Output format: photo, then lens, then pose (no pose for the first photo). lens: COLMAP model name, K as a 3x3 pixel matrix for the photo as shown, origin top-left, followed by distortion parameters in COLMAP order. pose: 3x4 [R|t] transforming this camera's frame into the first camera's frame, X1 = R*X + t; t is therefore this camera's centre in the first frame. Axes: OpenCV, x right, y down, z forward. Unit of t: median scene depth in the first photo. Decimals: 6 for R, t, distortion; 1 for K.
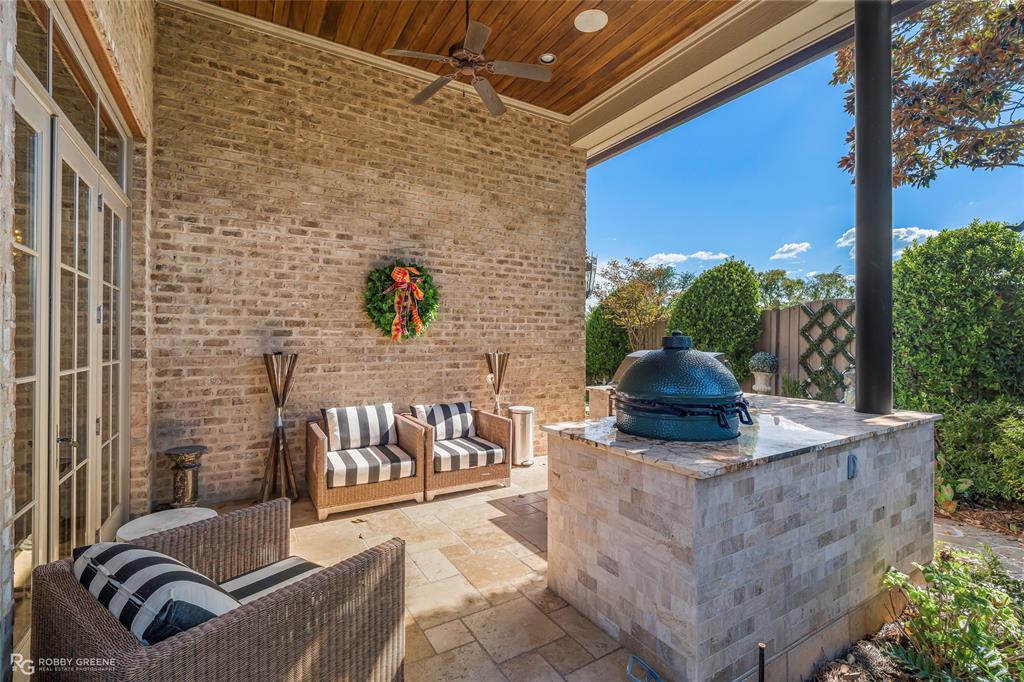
lens RADIAL K [[464.3, 0, 513.3], [0, 464.3, 339.9], [0, 0, 1]] dist [-0.010151, 0.000396]
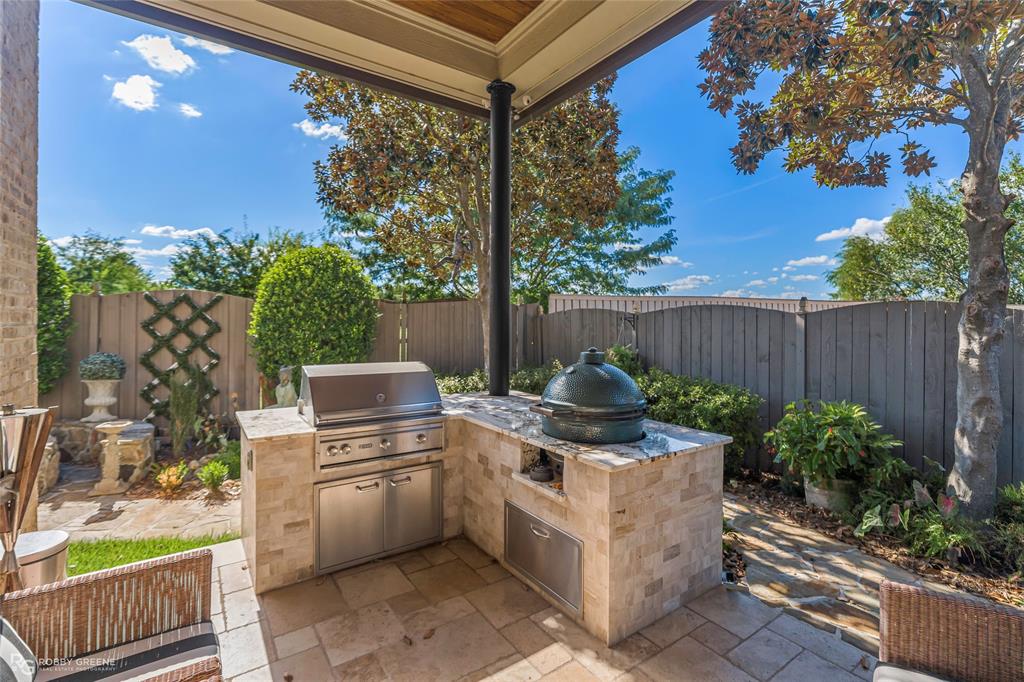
lens RADIAL K [[464.3, 0, 509.9], [0, 464.3, 330.3], [0, 0, 1]] dist [-0.010151, 0.000396]
pose [[-0.061572, -0.014496, 0.997997, -0.760012], [-0.005544, 0.999884, 0.014181, -0.073709], [-0.998087, -0.004659, -0.061645, 1.217736]]
